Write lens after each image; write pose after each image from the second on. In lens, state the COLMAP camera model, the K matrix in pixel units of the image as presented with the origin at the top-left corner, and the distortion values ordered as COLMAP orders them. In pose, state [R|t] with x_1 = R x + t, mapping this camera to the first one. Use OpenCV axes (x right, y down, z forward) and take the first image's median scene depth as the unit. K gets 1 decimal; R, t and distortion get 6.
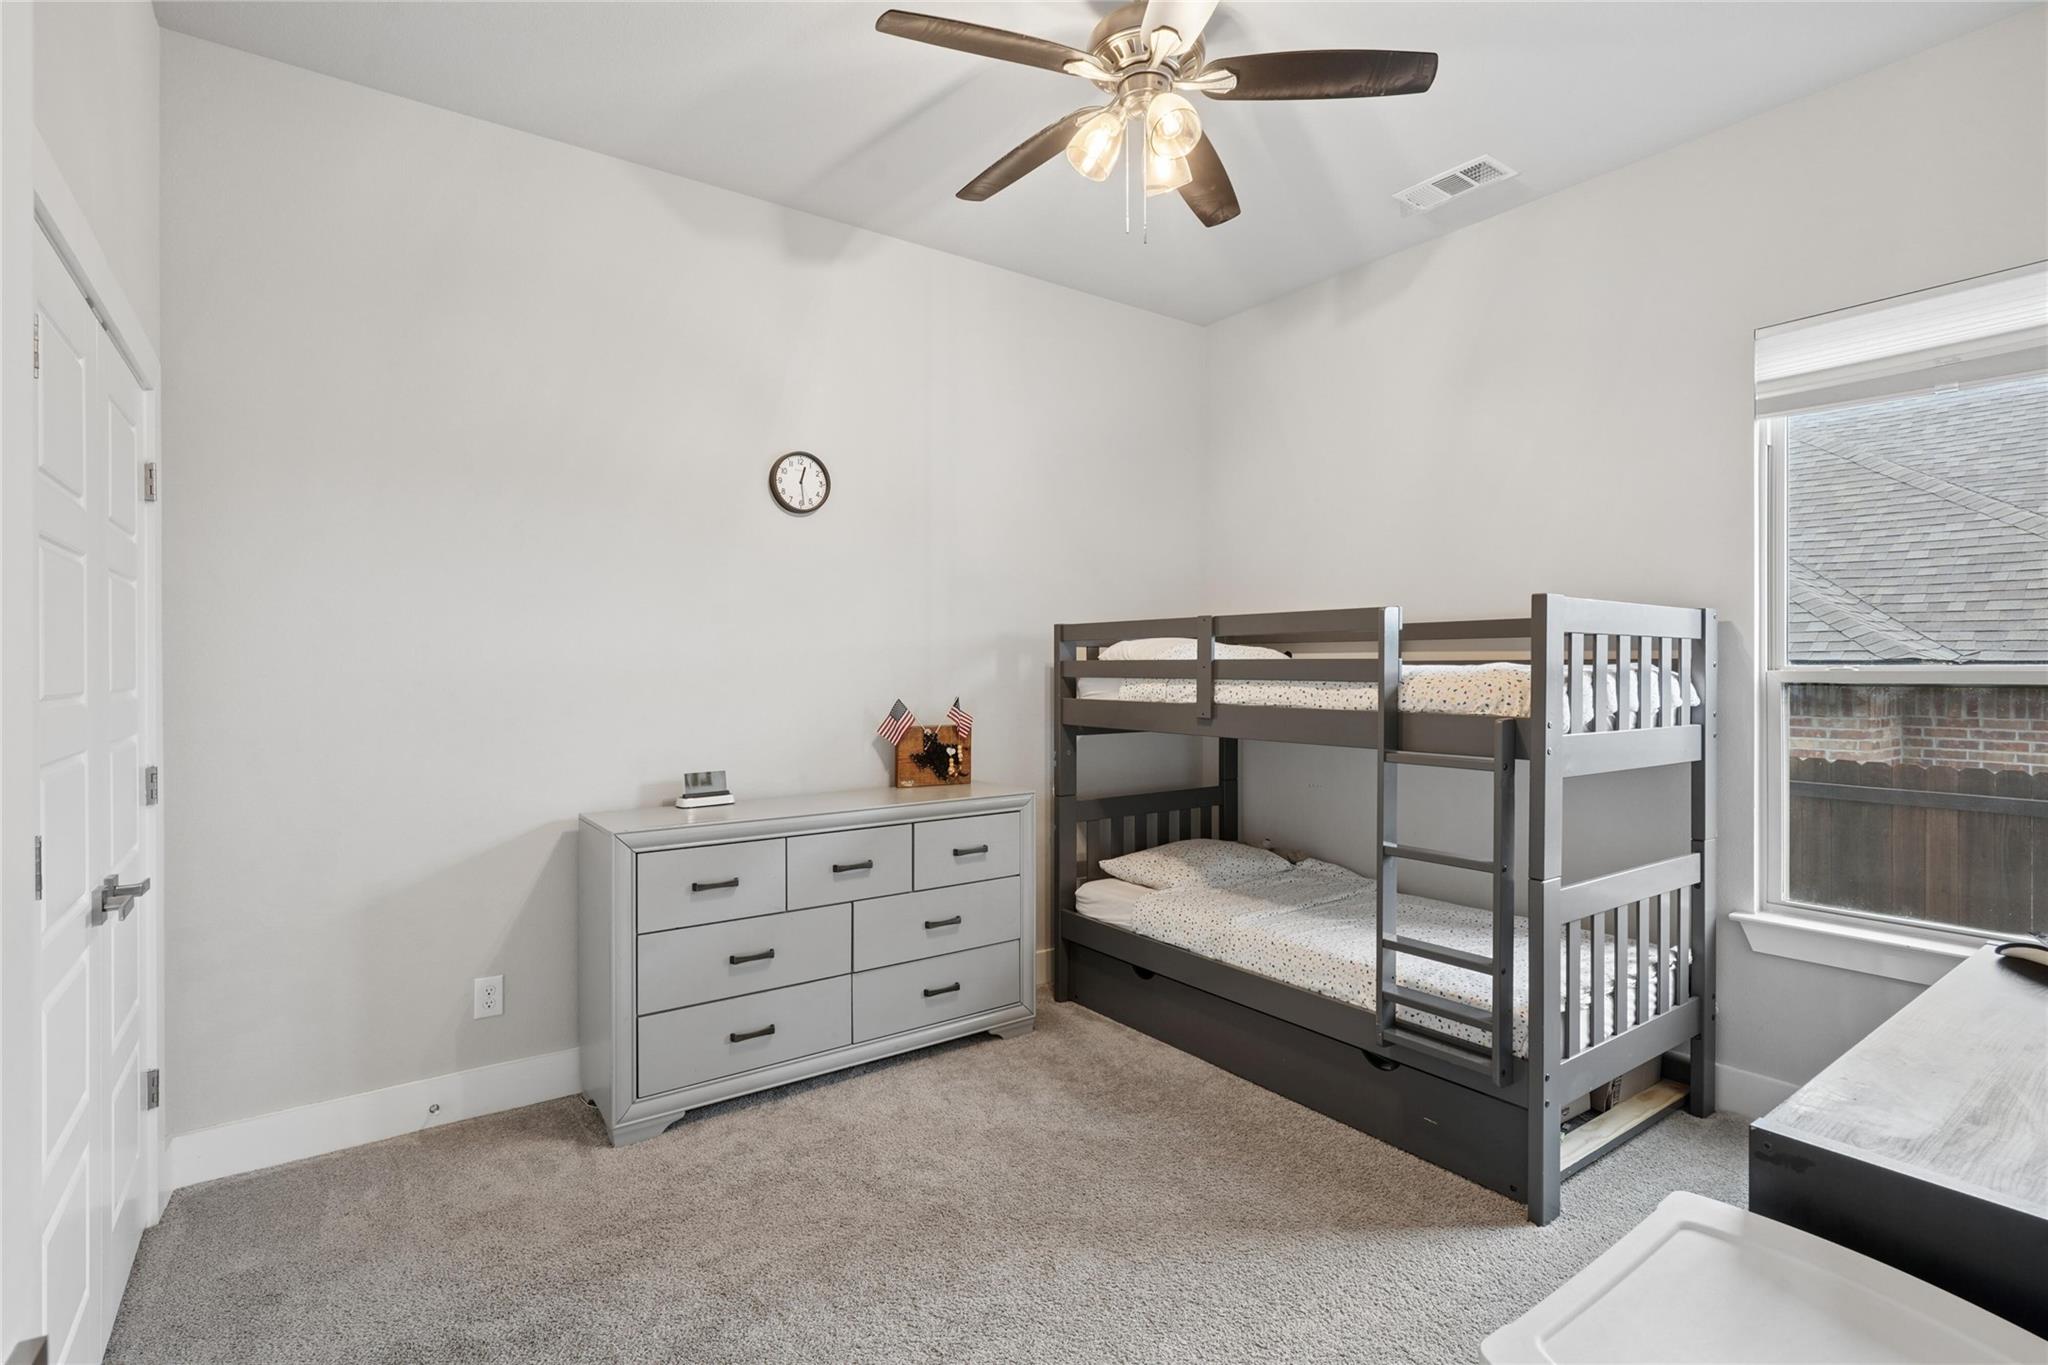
lens RADIAL K [[973.5, 0, 1026.4], [0, 973.5, 676.7], [0, 0, 1]] dist [-0.007786, 0.005274]
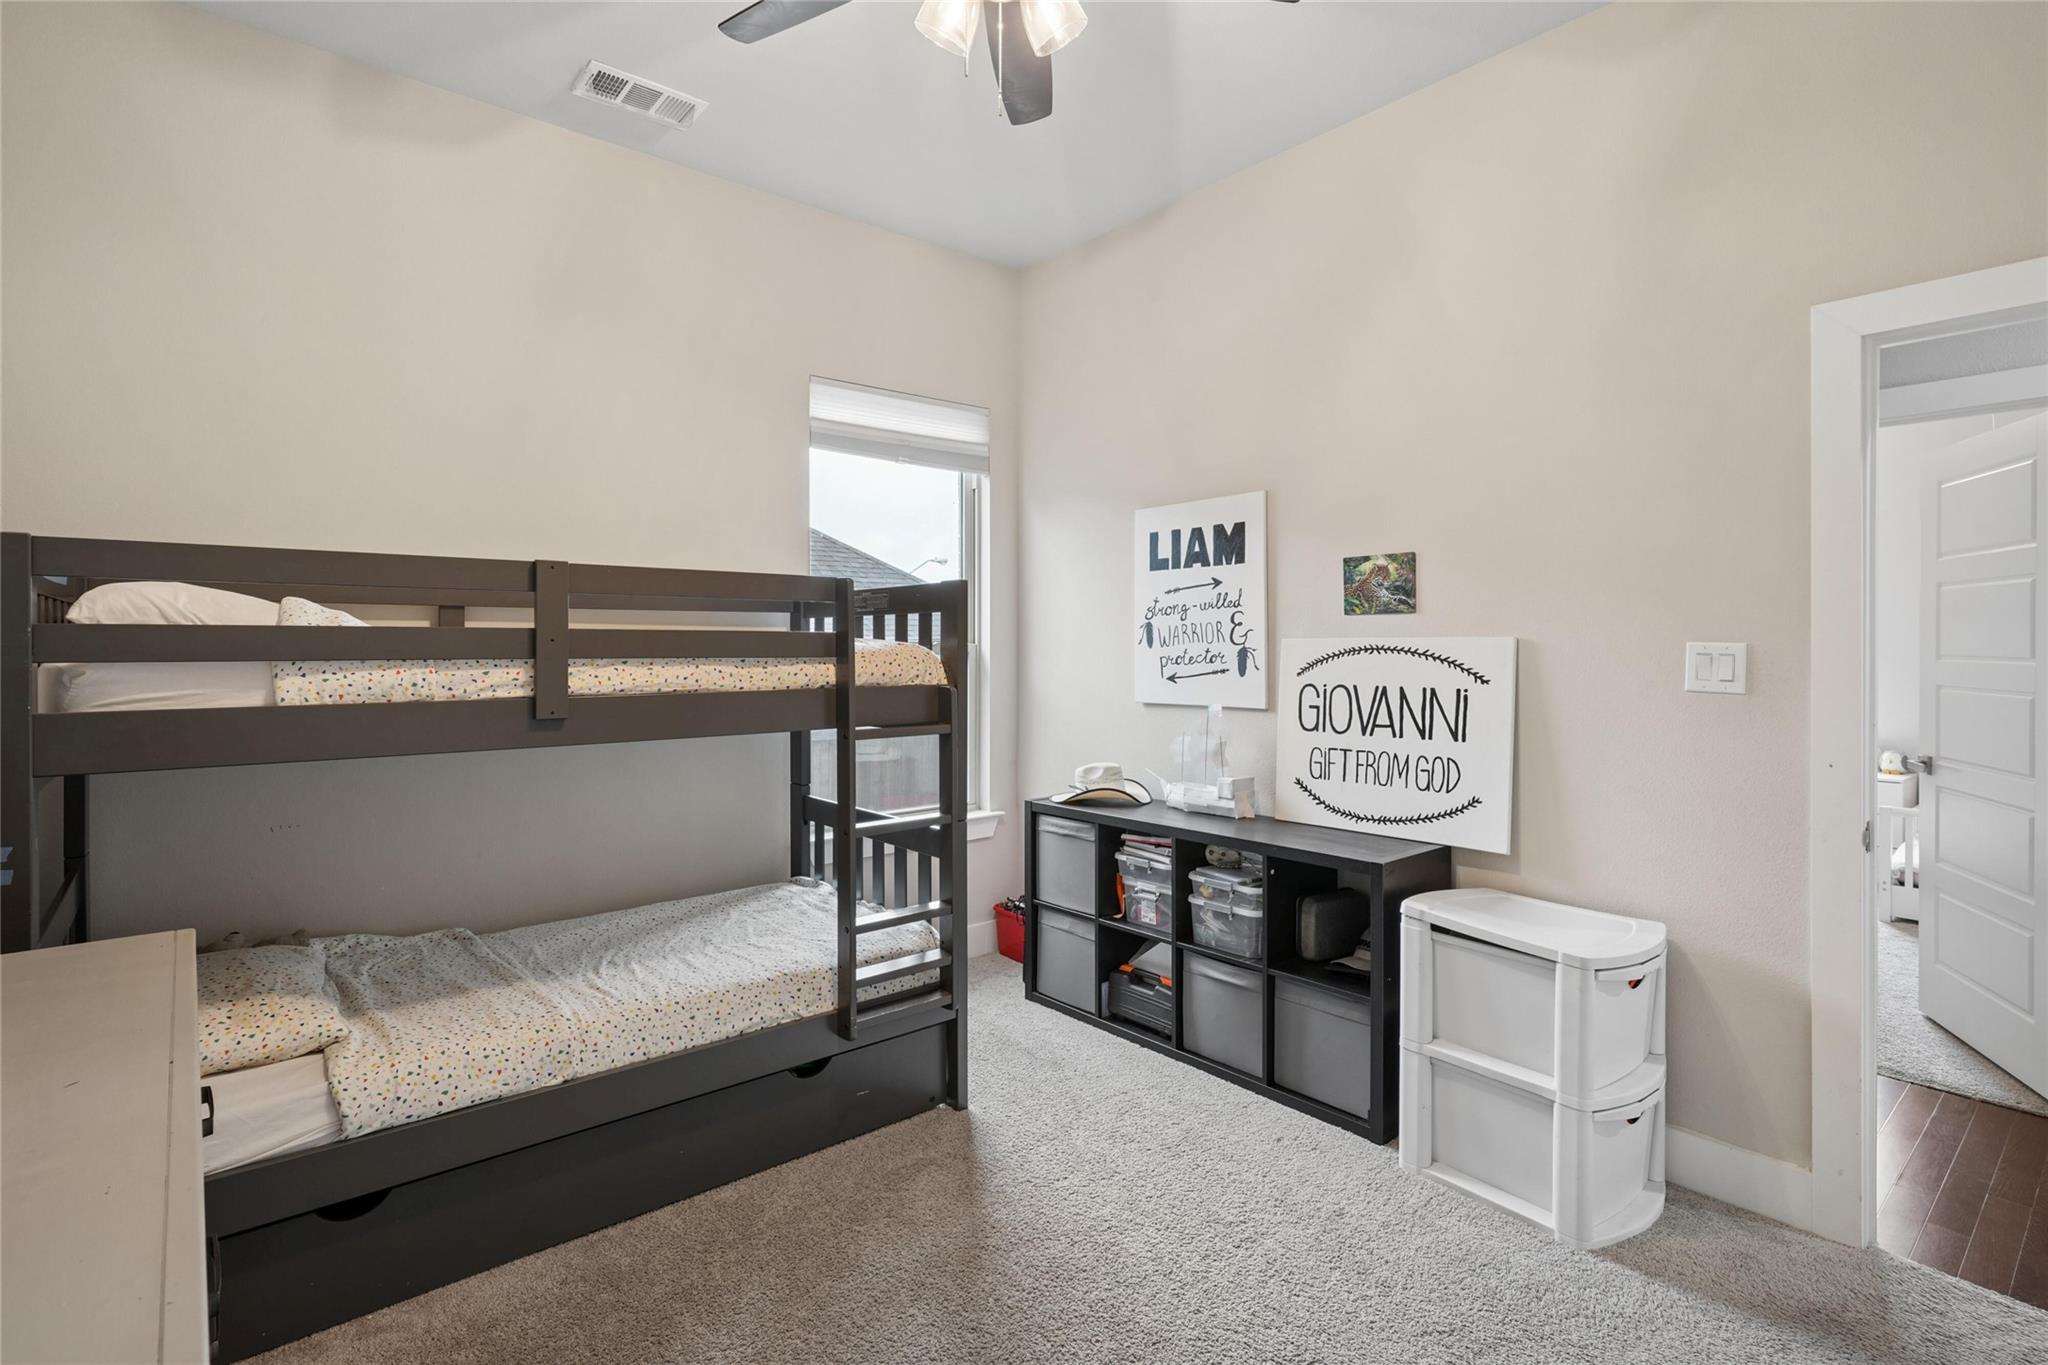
lens RADIAL K [[973.5, 0, 1027.0], [0, 973.5, 664.5], [0, 0, 1]] dist [-0.007786, 0.005274]
pose [[-0.073235, -0.012175, 0.997240, -0.524987], [0.013507, 0.999822, 0.013199, 0.002874], [-0.997223, 0.014437, -0.073057, 0.793265]]
